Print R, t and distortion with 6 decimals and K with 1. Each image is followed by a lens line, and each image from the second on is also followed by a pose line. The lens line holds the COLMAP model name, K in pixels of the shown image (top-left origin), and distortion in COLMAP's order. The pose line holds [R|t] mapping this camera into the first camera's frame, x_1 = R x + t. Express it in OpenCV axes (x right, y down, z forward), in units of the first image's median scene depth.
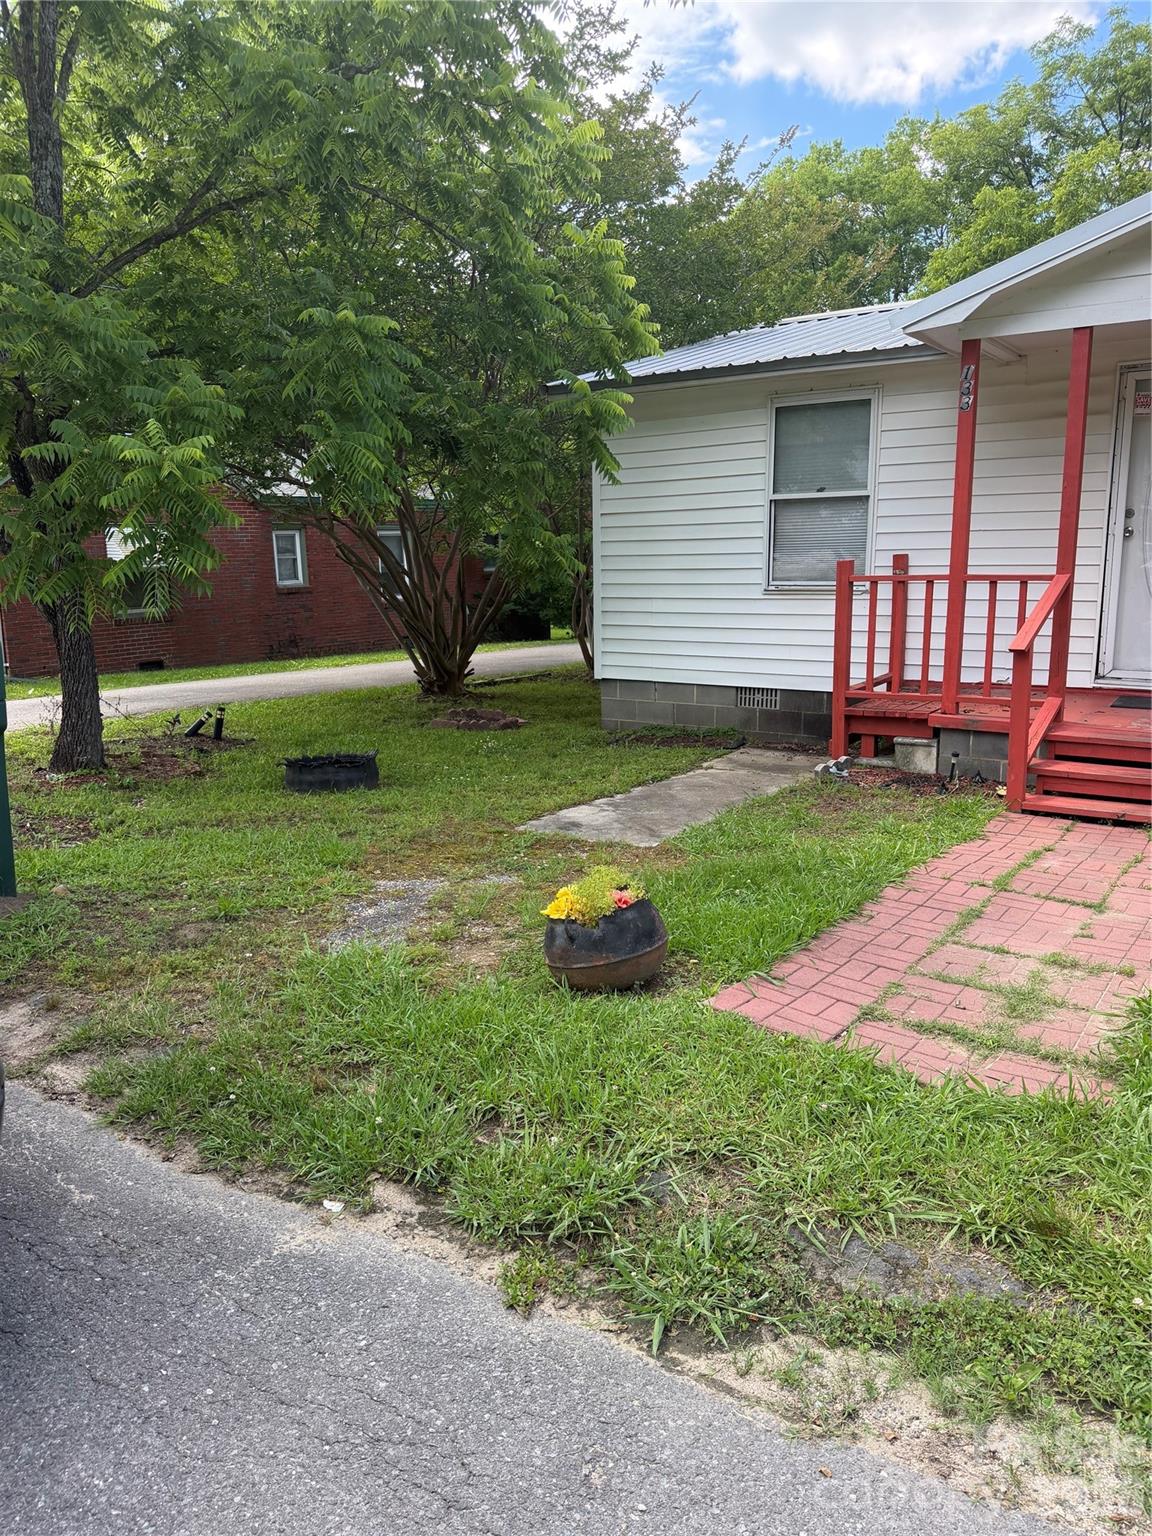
lens RADIAL K [[1037.0, 0, 570.4], [0, 1037.0, 773.2], [0, 0, 1]] dist [0.007422, -0.007665]
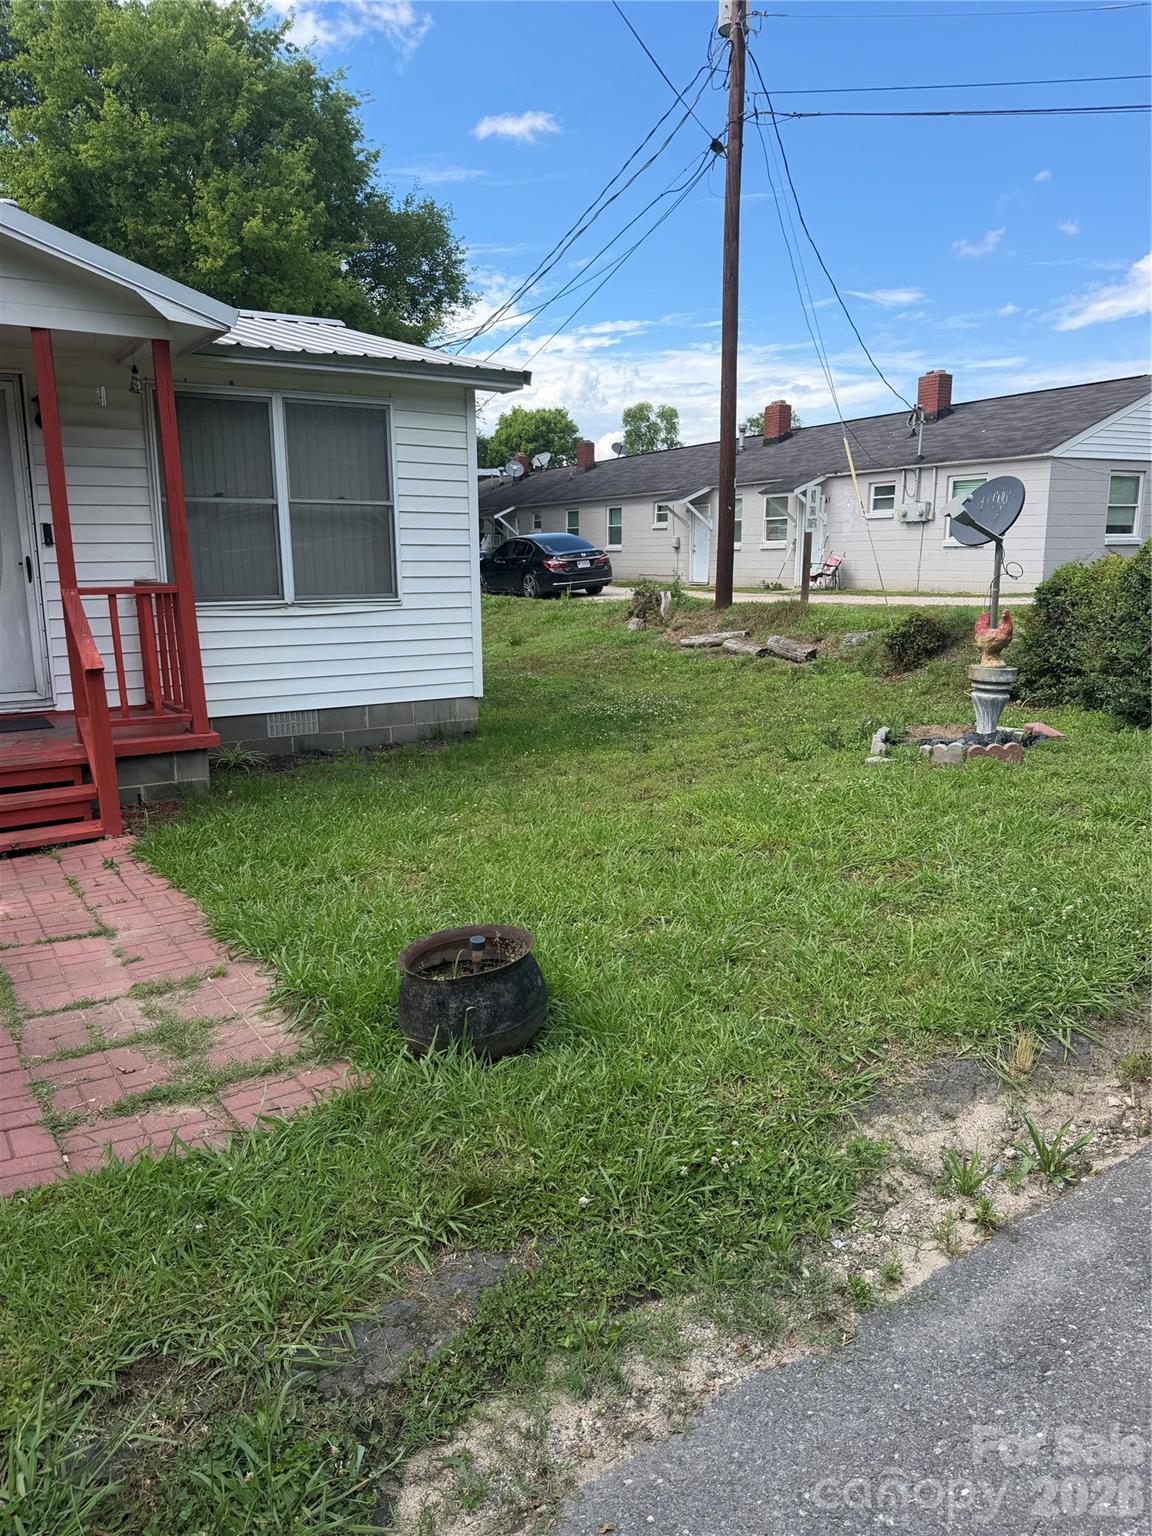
lens RADIAL K [[1037.0, 0, 571.1], [0, 1037.0, 758.6], [0, 0, 1]] dist [0.007422, -0.007665]
pose [[0.430455, -0.168737, 0.886700, -0.201199], [0.204880, 0.974995, 0.086079, -0.034574], [-0.879052, 0.144614, 0.454262, 0.217644]]
